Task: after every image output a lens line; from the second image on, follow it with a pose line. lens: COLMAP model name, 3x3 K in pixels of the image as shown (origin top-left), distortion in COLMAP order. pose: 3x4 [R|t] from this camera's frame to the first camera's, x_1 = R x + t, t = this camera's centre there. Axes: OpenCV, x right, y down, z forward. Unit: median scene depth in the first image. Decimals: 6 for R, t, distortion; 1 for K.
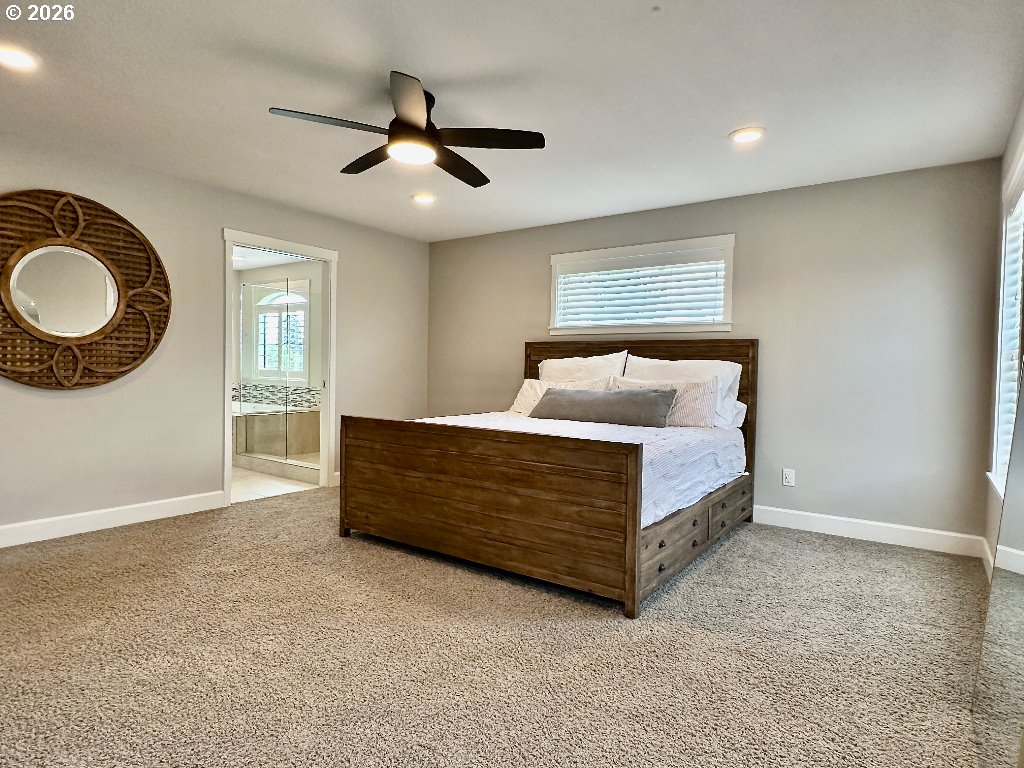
lens RADIAL K [[564.5, 0, 510.7], [0, 564.5, 386.9], [0, 0, 1]] dist [0.000207, -0.000201]
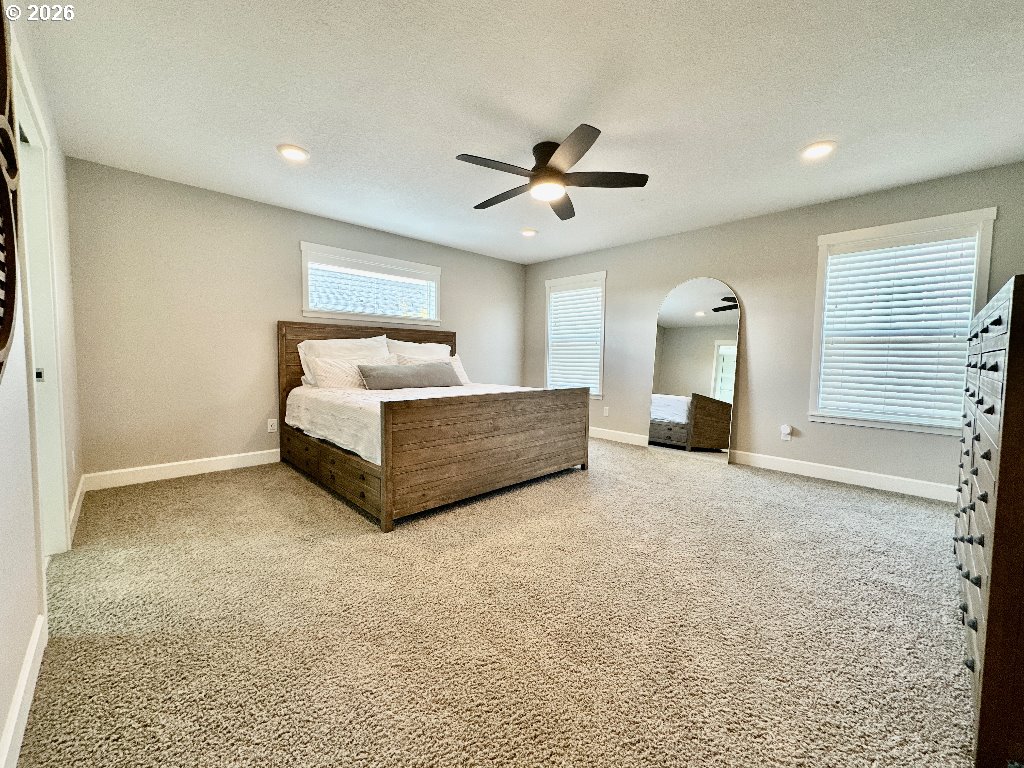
lens RADIAL K [[422.7, 0, 511.0], [0, 422.7, 381.2], [0, 0, 1]] dist [-0.004173, -0.000262]
pose [[0.178324, -0.075969, 0.981035, -0.784491], [0.019355, 0.997093, 0.073694, -0.024999], [-0.983782, 0.005847, 0.179276, 0.568290]]
